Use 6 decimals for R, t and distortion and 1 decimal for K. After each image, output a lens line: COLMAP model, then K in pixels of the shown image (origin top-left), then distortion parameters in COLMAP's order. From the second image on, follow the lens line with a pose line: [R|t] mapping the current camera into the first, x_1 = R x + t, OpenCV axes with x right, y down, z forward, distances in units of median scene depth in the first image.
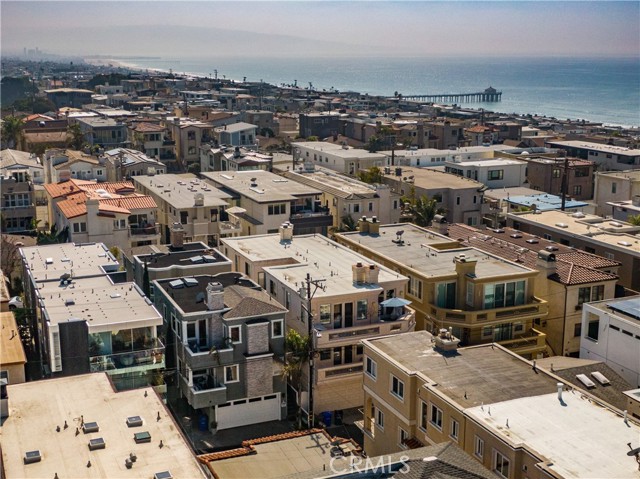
lens RADIAL K [[846.6, 0, 320.0], [0, 846.6, 239.5], [0, 0, 1]] dist [0.010459, -0.017352]
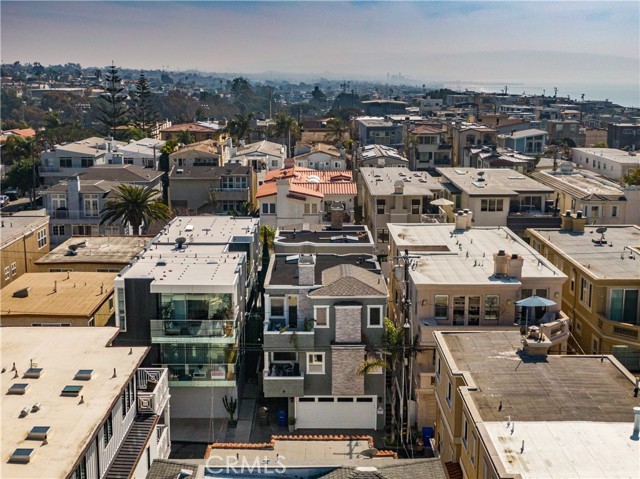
lens RADIAL K [[888.9, 0, 320.0], [0, 888.9, 239.5], [0, 0, 1]] dist [-0.009751, 0.016428]
pose [[0.920379, 0.072788, -0.384193, 0.210650], [-0.087081, 0.996002, -0.019913, 0.049154], [0.381207, 0.051784, 0.923038, 0.167246]]
